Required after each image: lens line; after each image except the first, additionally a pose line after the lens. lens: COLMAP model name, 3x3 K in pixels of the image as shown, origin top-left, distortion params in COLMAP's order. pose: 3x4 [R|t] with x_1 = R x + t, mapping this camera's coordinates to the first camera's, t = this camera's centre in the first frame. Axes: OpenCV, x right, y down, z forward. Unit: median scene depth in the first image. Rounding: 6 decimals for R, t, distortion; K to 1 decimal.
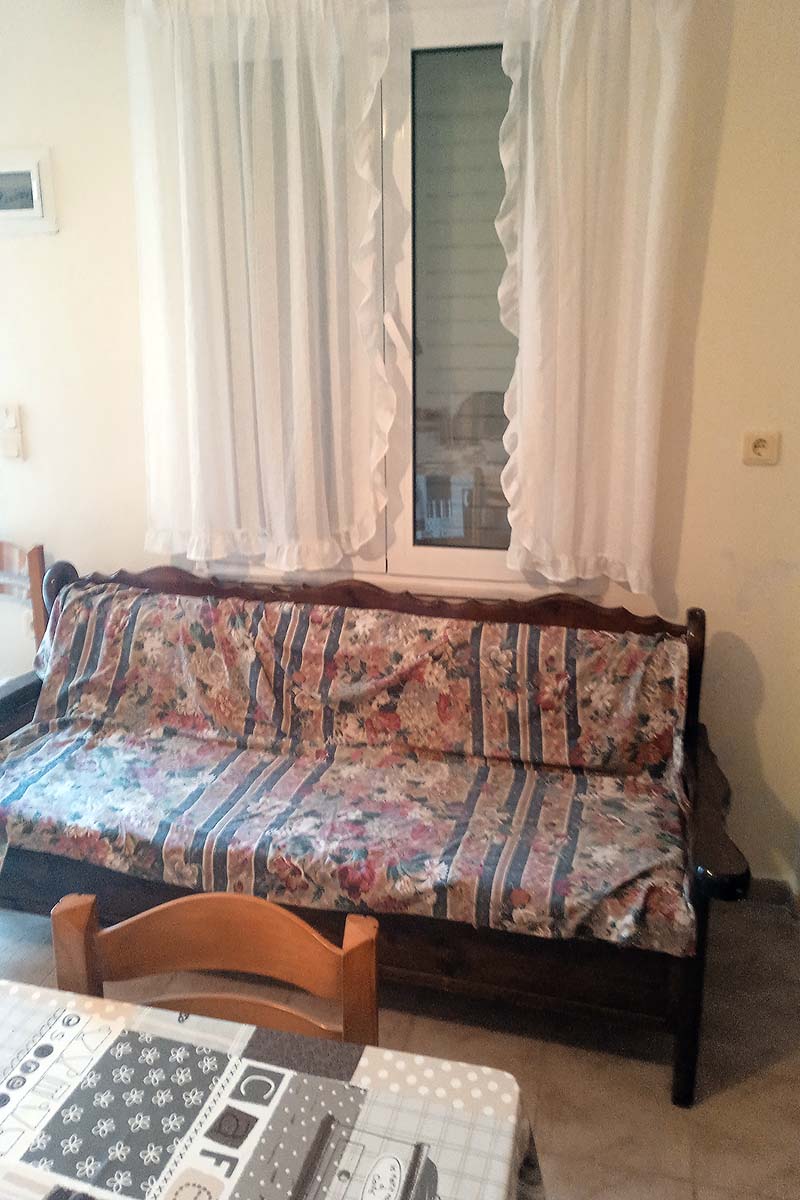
lens RADIAL K [[920.9, 0, 400.0], [0, 920.9, 600.0], [0, 0, 1]] dist [0.080567, -0.116417]
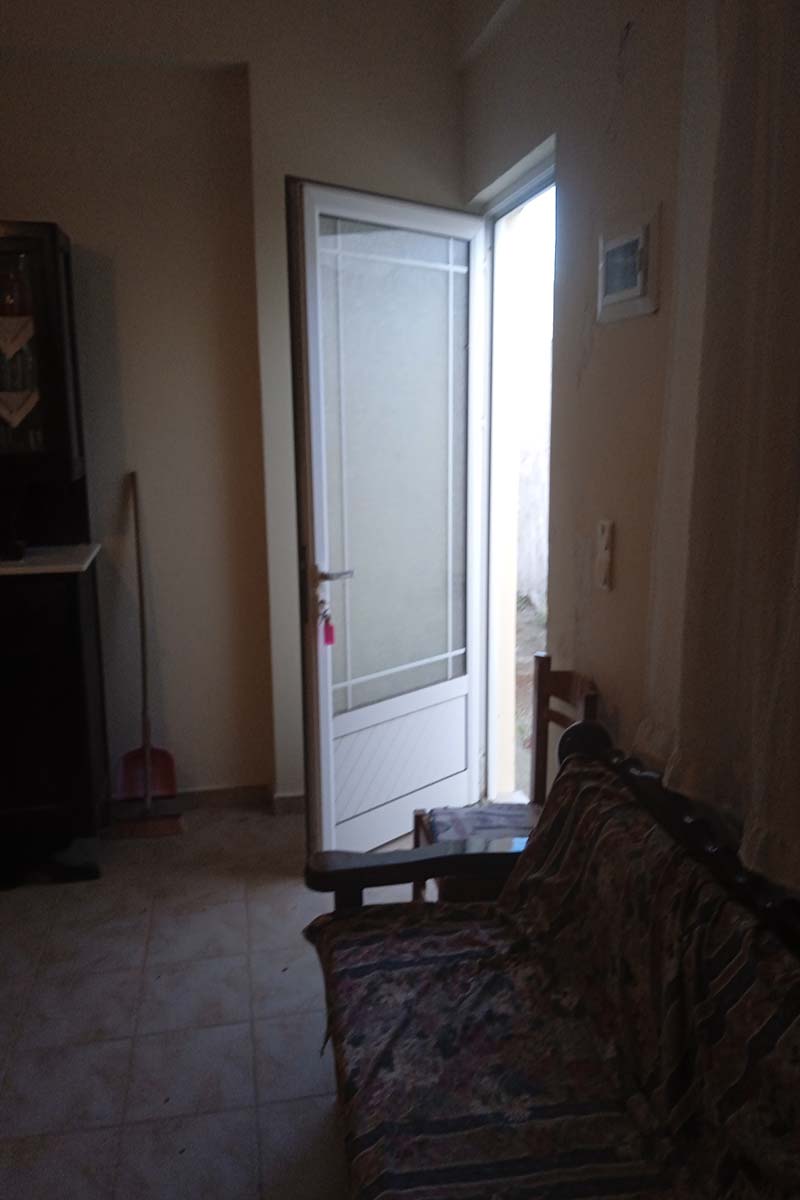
lens RADIAL K [[920.9, 0, 400.0], [0, 920.9, 600.0], [0, 0, 1]] dist [0.080567, -0.116417]
pose [[0.414464, 0.191142, -0.889766, 0.248234], [-0.273196, 0.958734, 0.078700, -0.163999], [0.868092, 0.210462, 0.449580, 0.522097]]
